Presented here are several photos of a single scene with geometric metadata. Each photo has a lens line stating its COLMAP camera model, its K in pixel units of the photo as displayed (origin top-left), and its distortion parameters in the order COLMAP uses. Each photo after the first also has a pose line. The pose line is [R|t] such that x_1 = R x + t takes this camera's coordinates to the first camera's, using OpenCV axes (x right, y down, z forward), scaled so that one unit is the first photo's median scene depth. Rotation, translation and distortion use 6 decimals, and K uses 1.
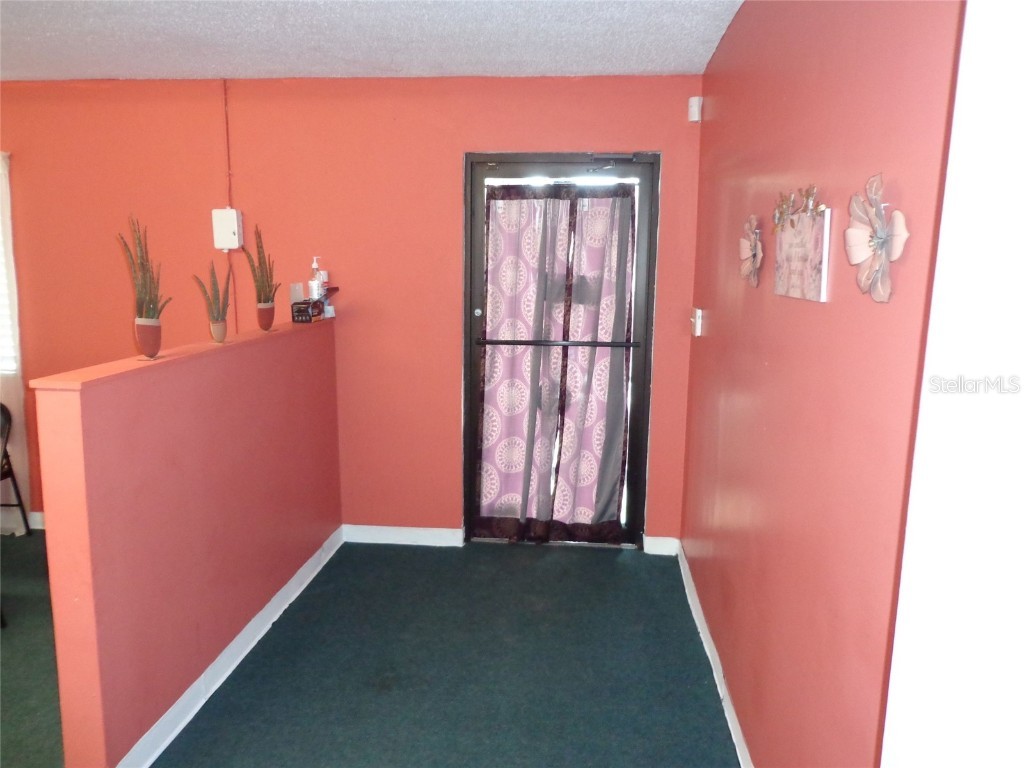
lens RADIAL K [[756.4, 0, 509.1], [0, 756.4, 384.4], [0, 0, 1]] dist [-0.001933, 0.013384]
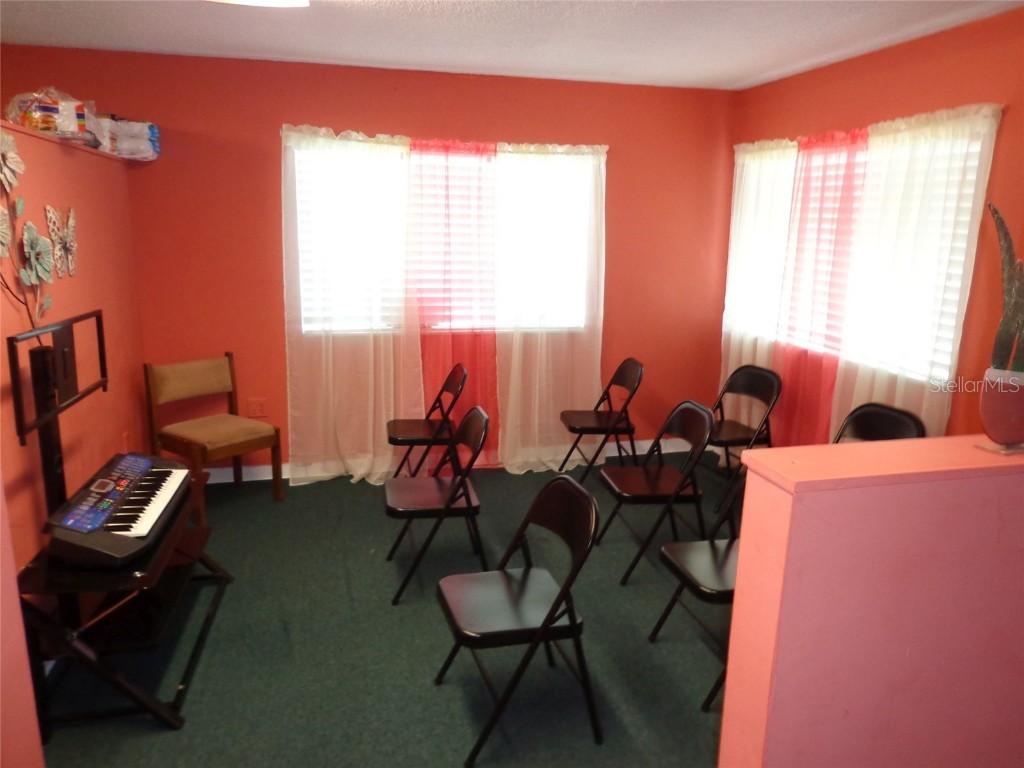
lens RADIAL K [[756.4, 0, 514.7], [0, 756.4, 383.0], [0, 0, 1]] dist [-0.001933, 0.013384]
pose [[0.347529, 0.197843, -0.916560, -0.130496], [-0.179241, 0.973479, 0.142167, -0.092681], [0.920378, 0.114878, 0.373774, 0.508278]]
